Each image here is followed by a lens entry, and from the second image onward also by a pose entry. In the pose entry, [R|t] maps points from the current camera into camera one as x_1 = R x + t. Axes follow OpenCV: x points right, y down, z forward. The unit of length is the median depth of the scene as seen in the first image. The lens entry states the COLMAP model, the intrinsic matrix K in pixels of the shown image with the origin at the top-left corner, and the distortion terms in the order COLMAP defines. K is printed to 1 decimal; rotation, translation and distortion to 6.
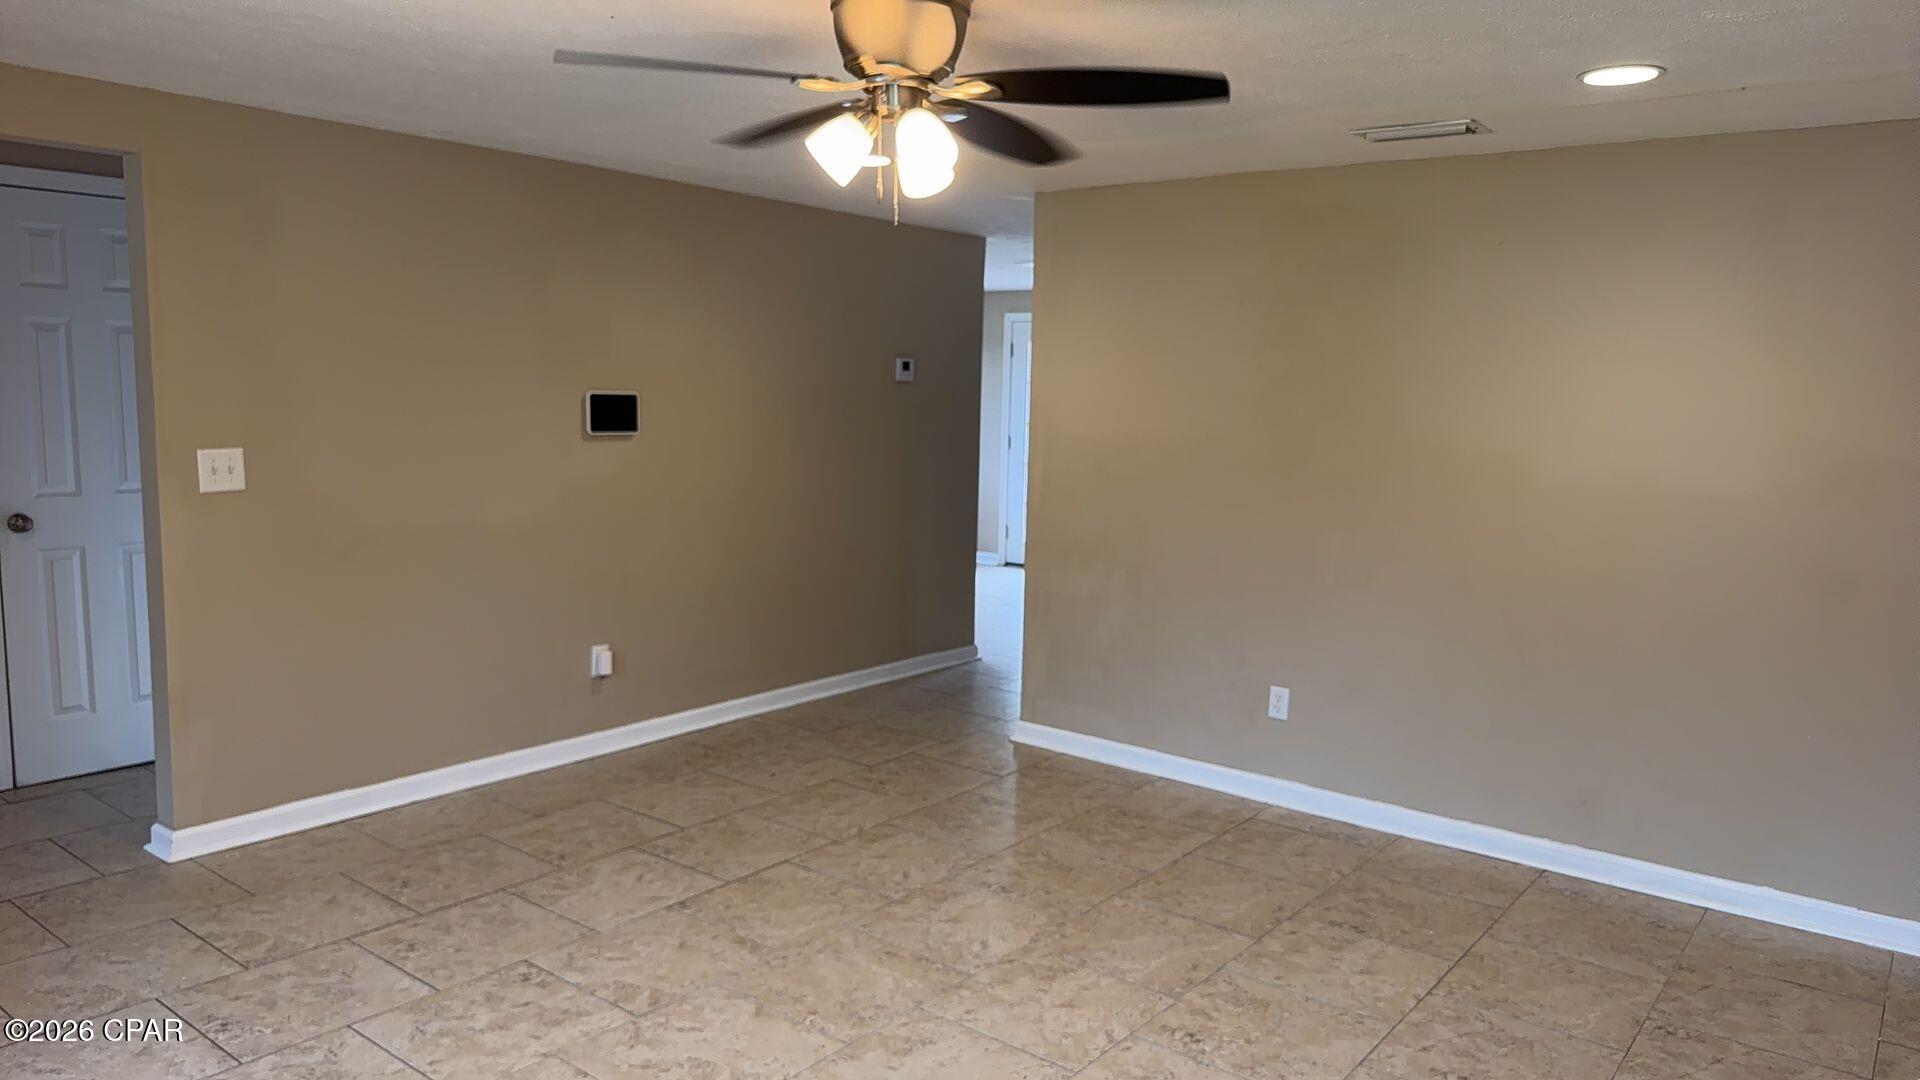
lens RADIAL K [[1280.3, 0, 1002.6], [0, 1280.3, 547.6], [0, 0, 1]] dist [0.134290, -0.124476]
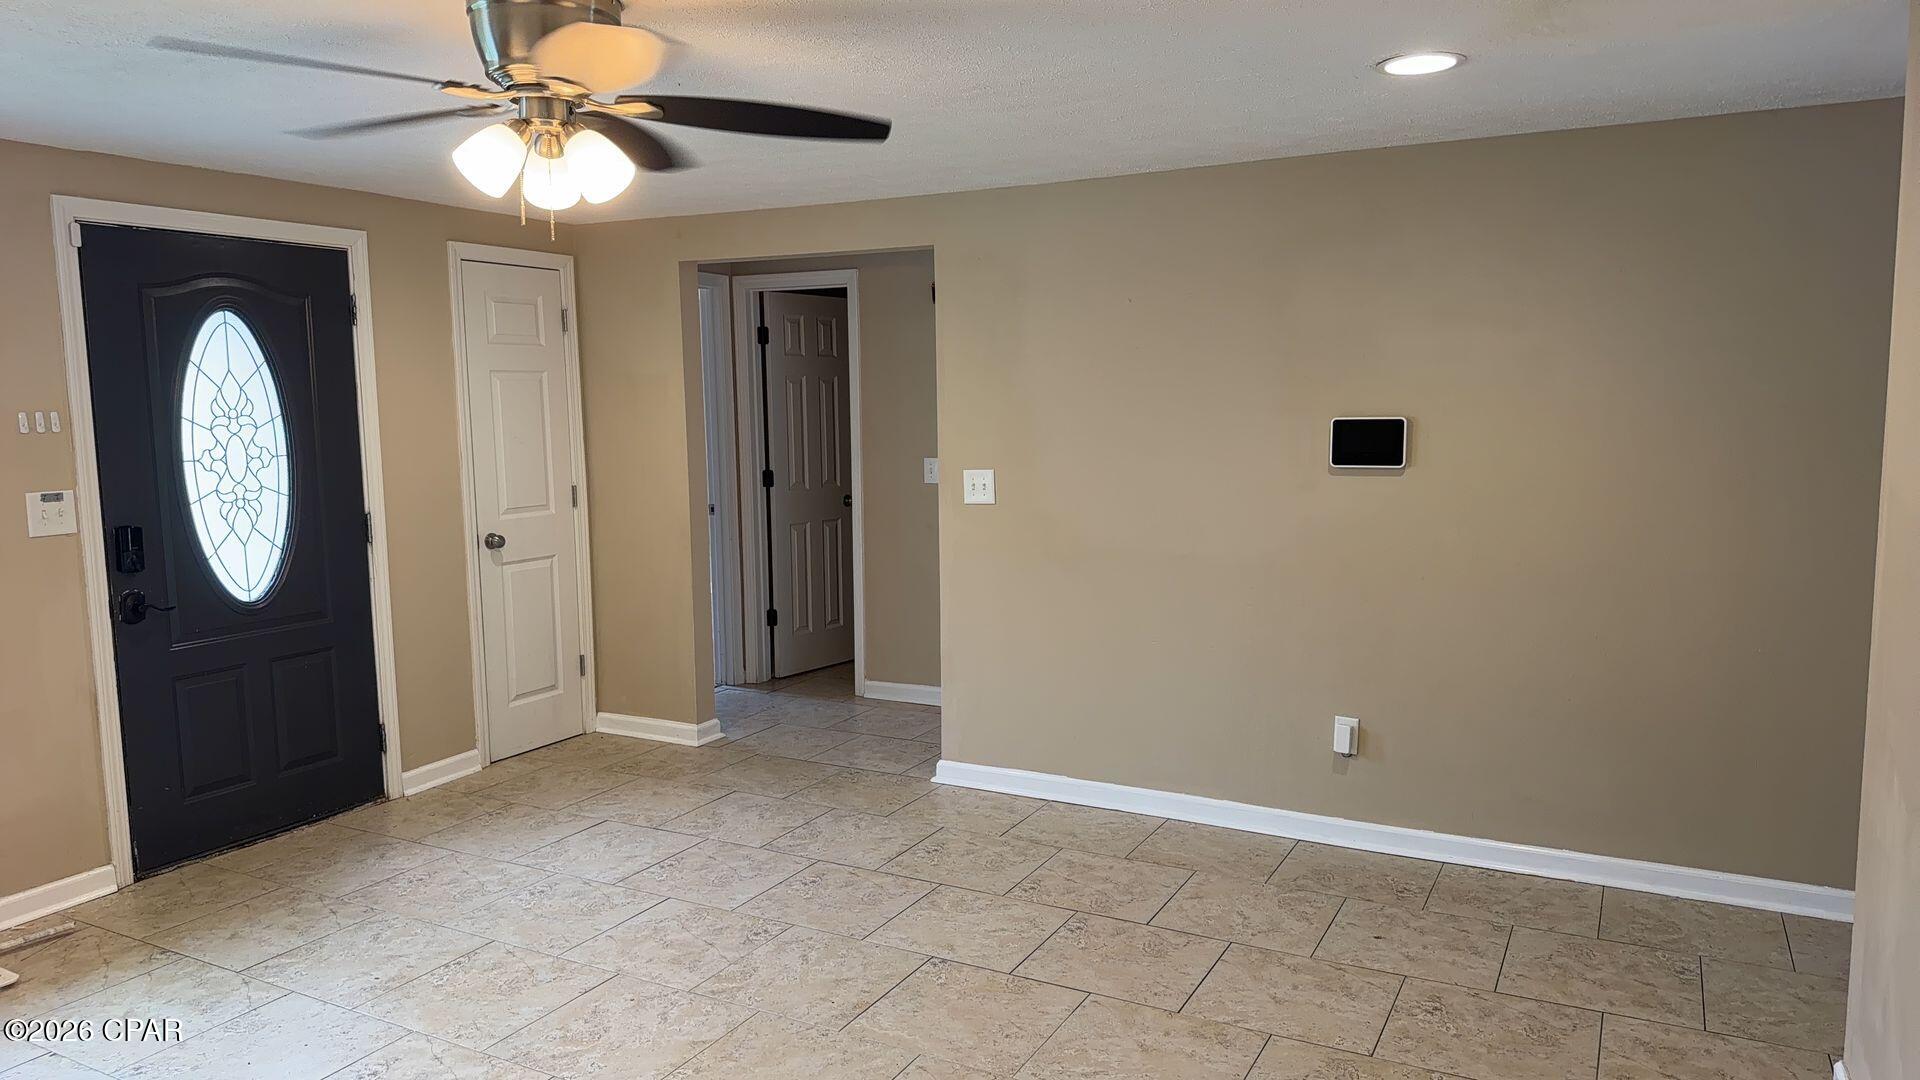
lens RADIAL K [[1280.3, 0, 1002.6], [0, 1280.3, 547.6], [0, 0, 1]] dist [0.134290, -0.124476]
pose [[0.173257, 0.074806, -0.982032, 0.595410], [-0.115824, 0.991740, 0.055111, -0.068766], [0.978042, 0.104194, 0.180491, 0.780754]]
